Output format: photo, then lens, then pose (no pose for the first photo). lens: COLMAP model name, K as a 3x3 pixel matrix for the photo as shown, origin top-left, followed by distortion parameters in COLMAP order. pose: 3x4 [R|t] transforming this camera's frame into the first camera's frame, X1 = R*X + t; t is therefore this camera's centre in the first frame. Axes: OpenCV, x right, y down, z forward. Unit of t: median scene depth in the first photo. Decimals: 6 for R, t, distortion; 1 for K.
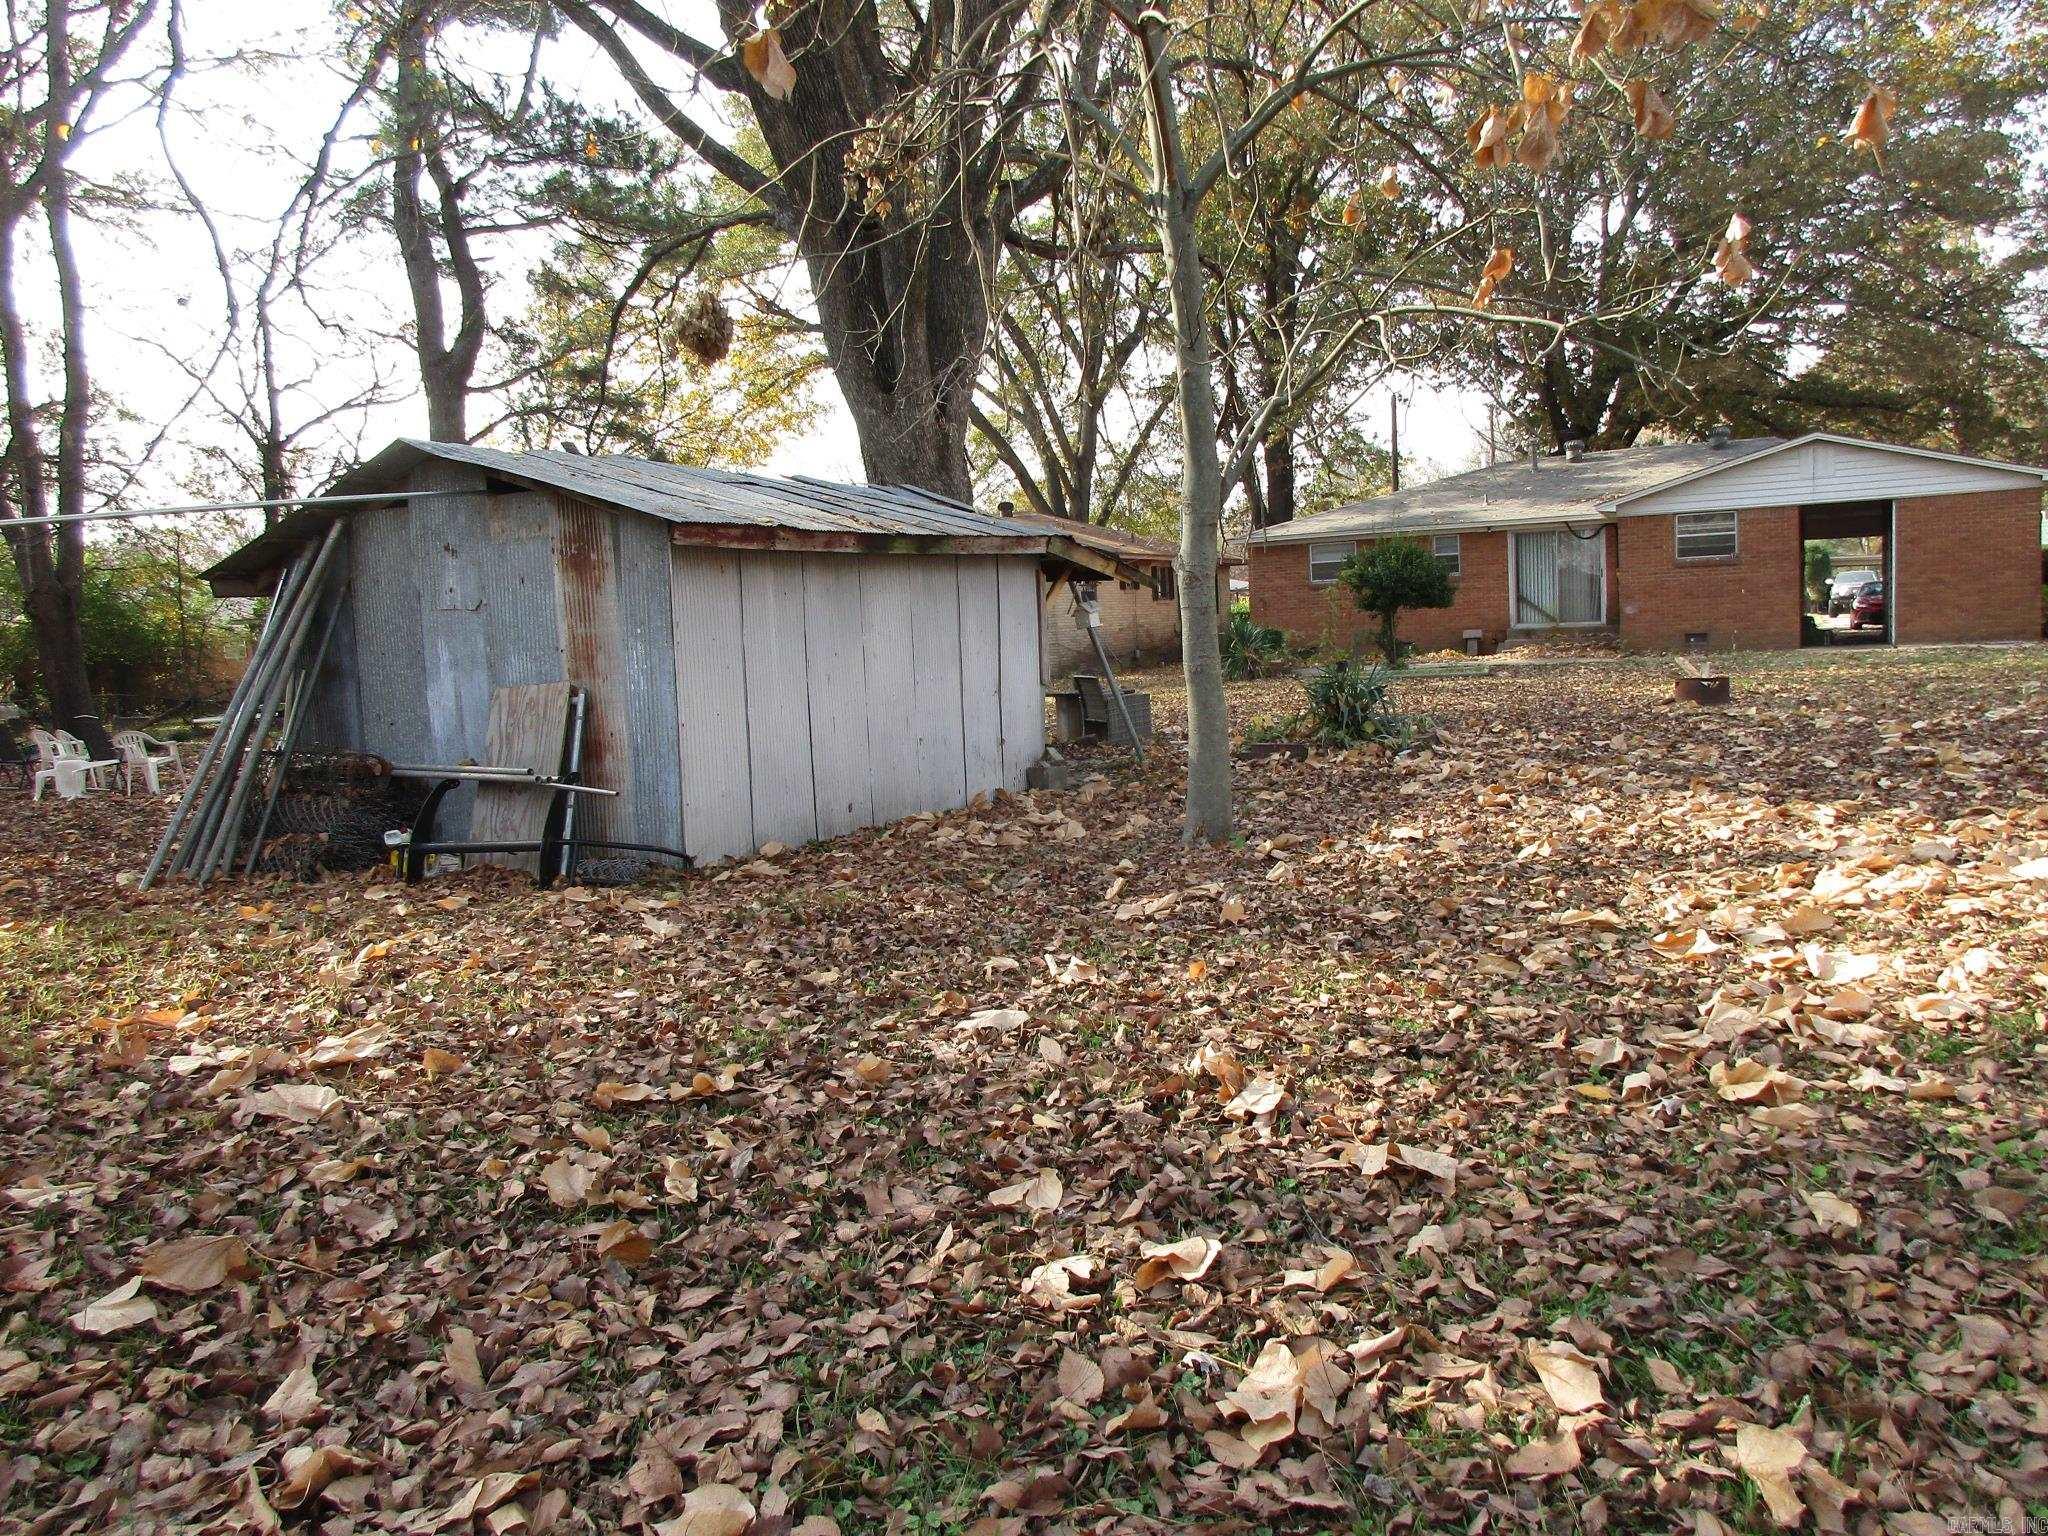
lens RADIAL K [[1505.7, 0, 1034.4], [0, 1505.7, 765.0], [0, 0, 1]] dist [0.003119, -0.007873]
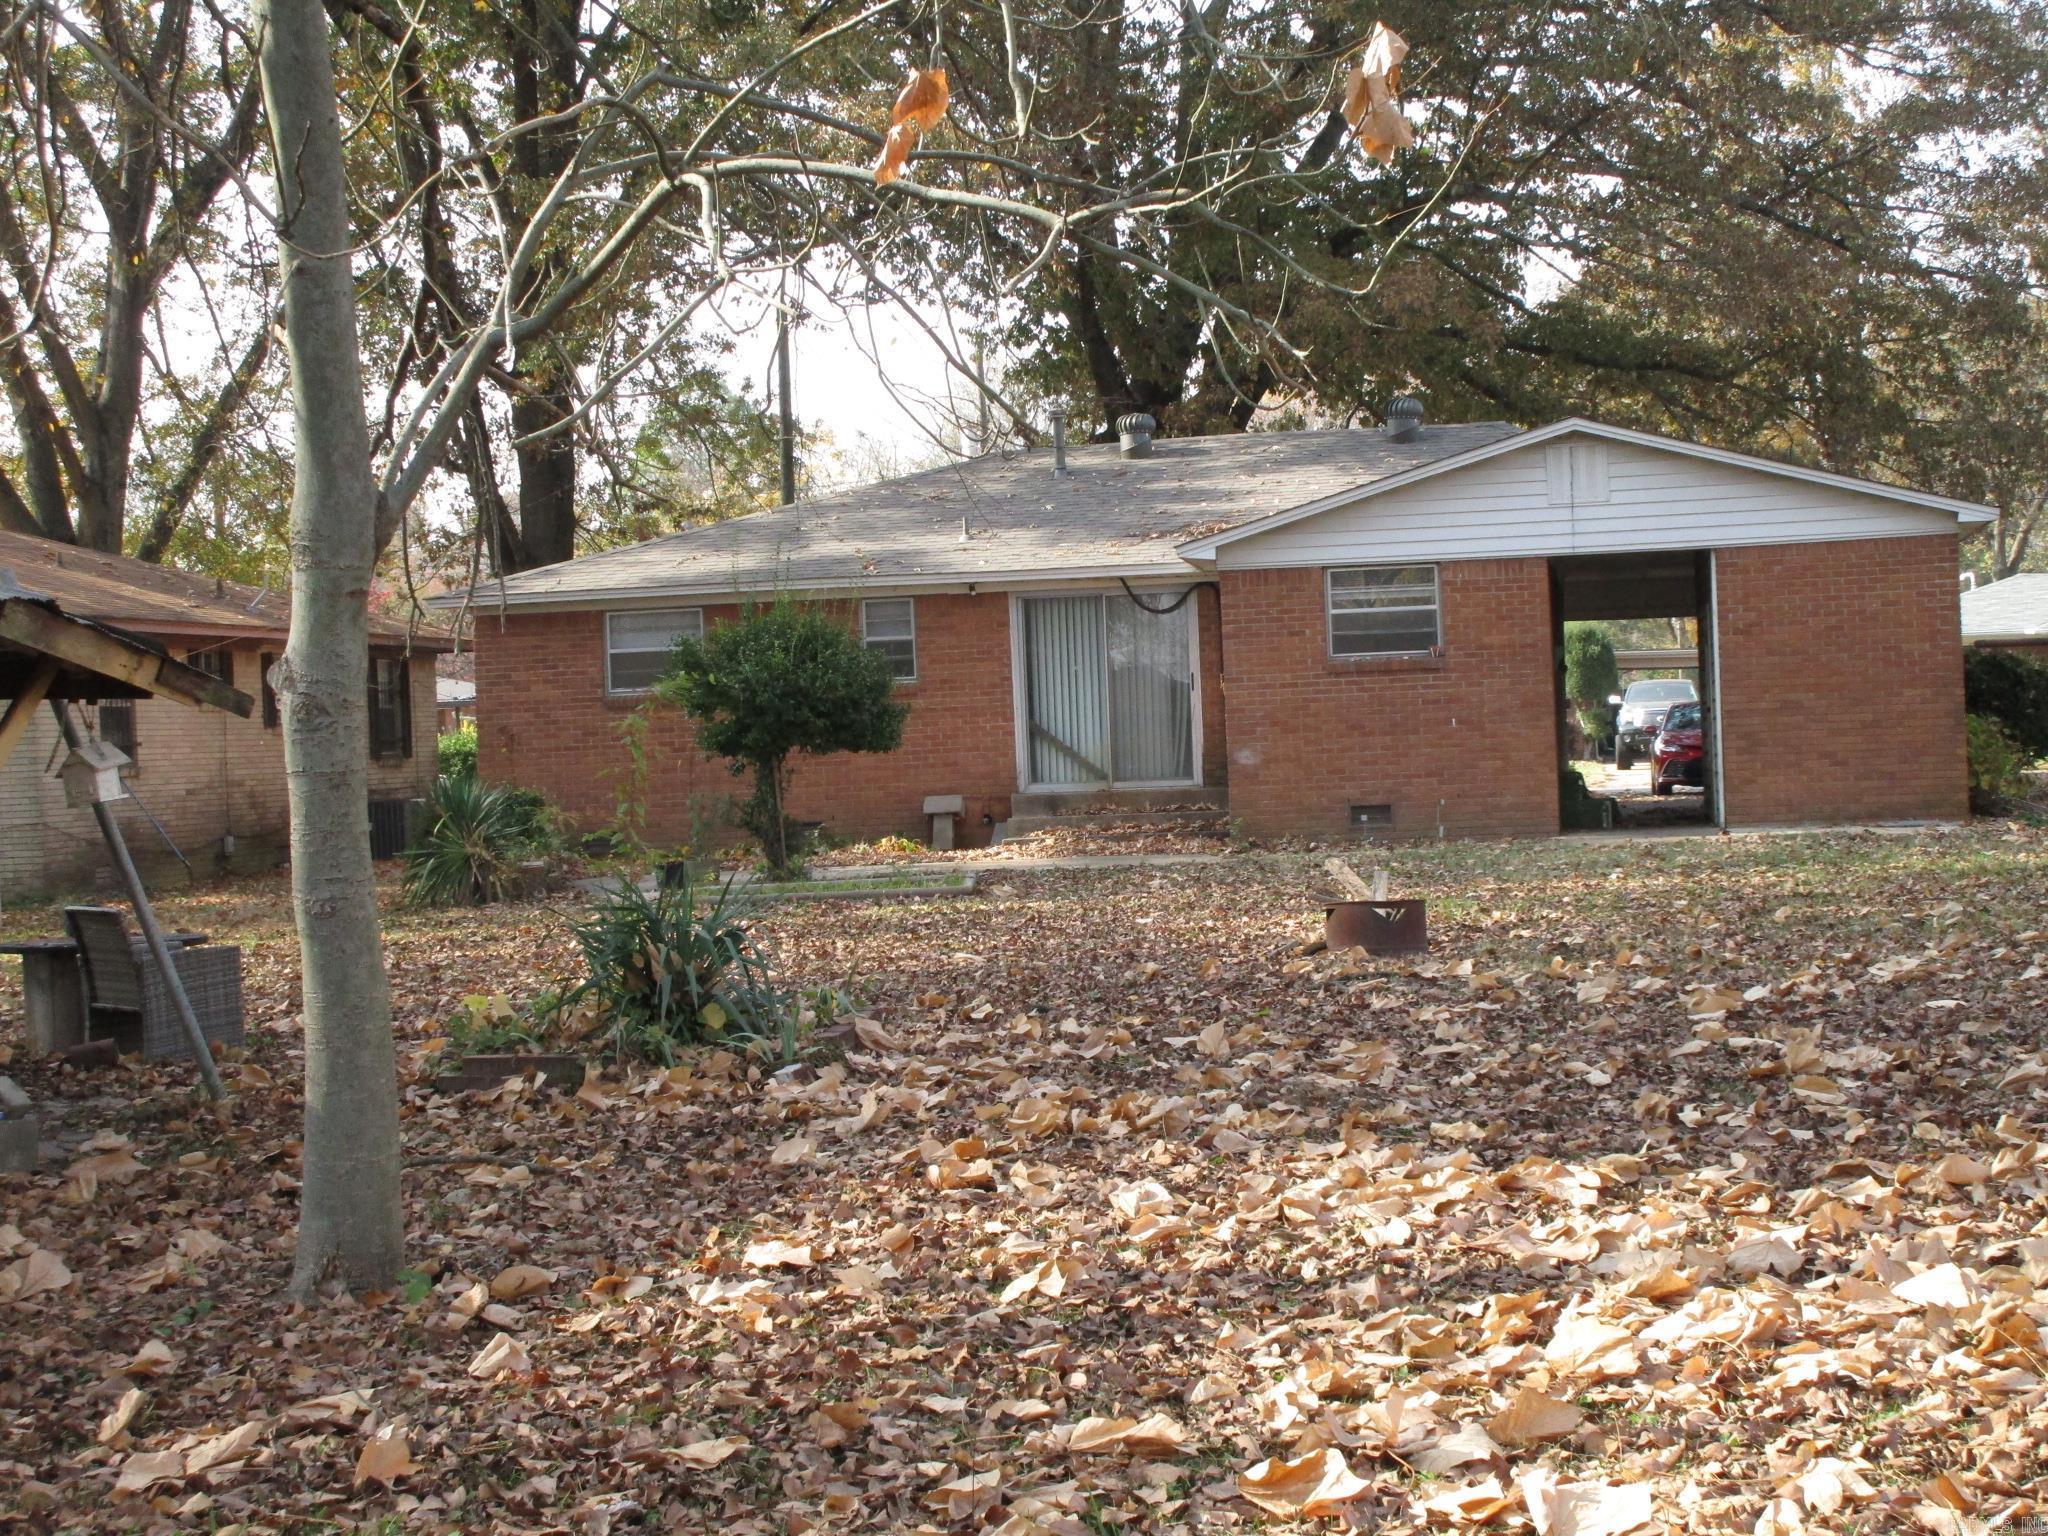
lens RADIAL K [[3274.3, 0, 1024.1], [0, 3274.3, 759.0], [0, 0, 1]] dist [-0.020865, 0.000000]
pose [[0.954278, 0.006856, 0.298843, 0.004422], [0.022317, 0.995313, -0.094098, -0.003204], [-0.298087, 0.096465, 0.949652, -0.001756]]
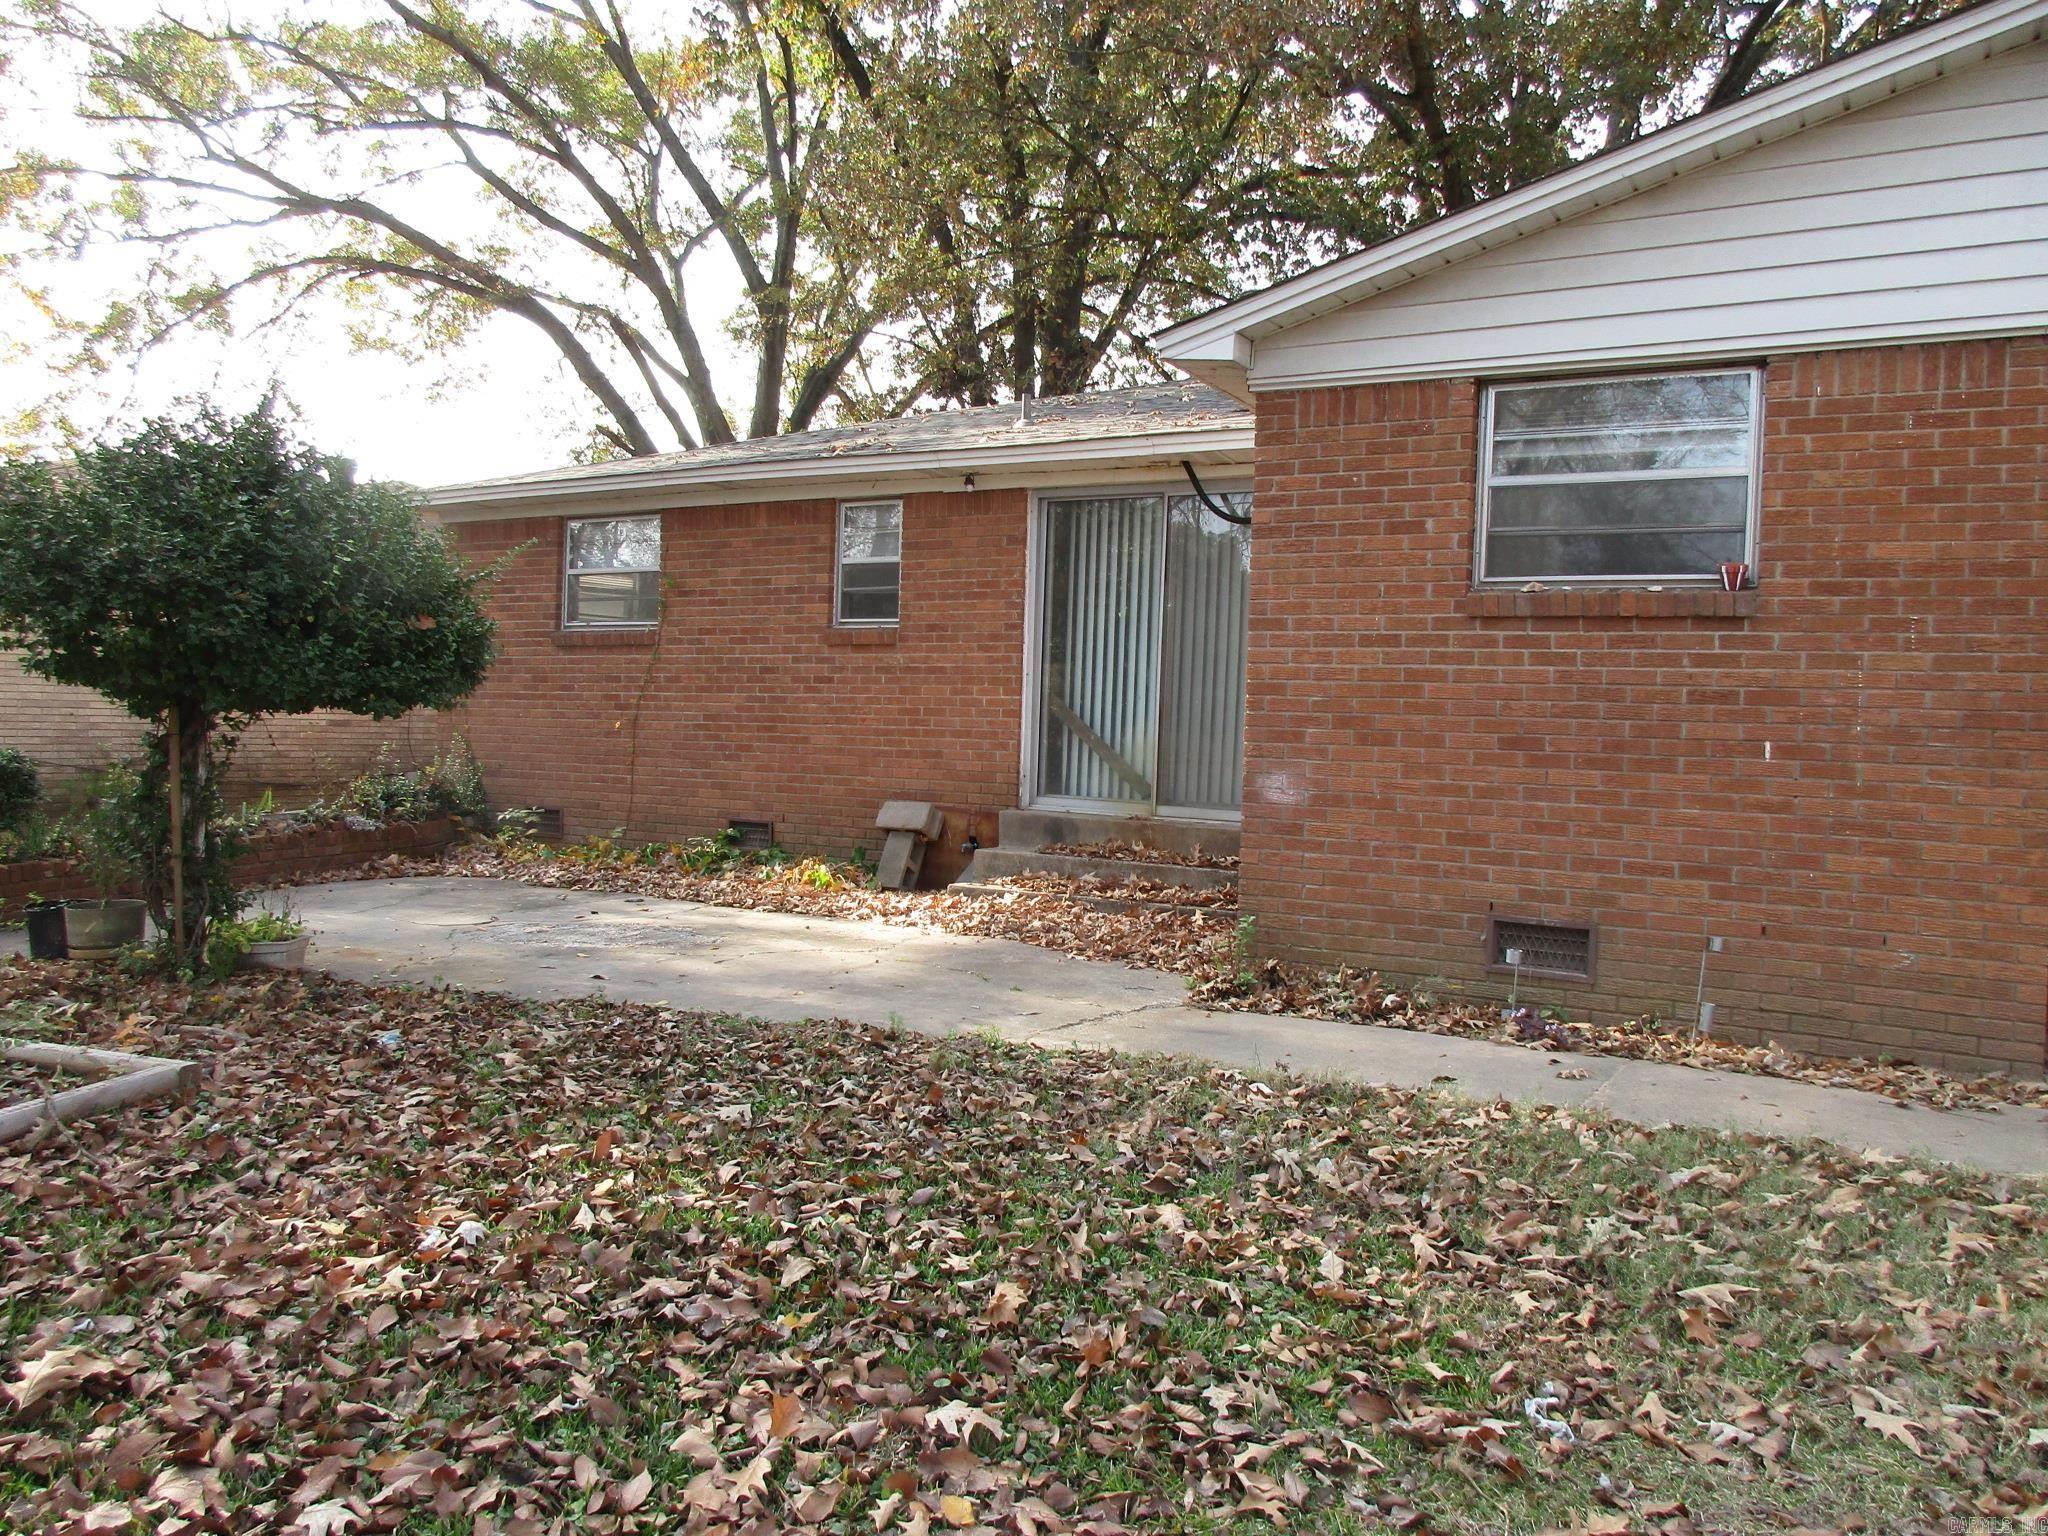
lens RADIAL K [[1505.7, 0, 1026.5], [0, 1505.7, 760.8], [0, 0, 1]] dist [0.003119, -0.007873]
pose [[0.992604, 0.091997, -0.079205, 0.449530], [-0.097529, 0.992834, -0.069057, -0.104610], [0.072285, 0.076271, 0.994464, 0.916060]]
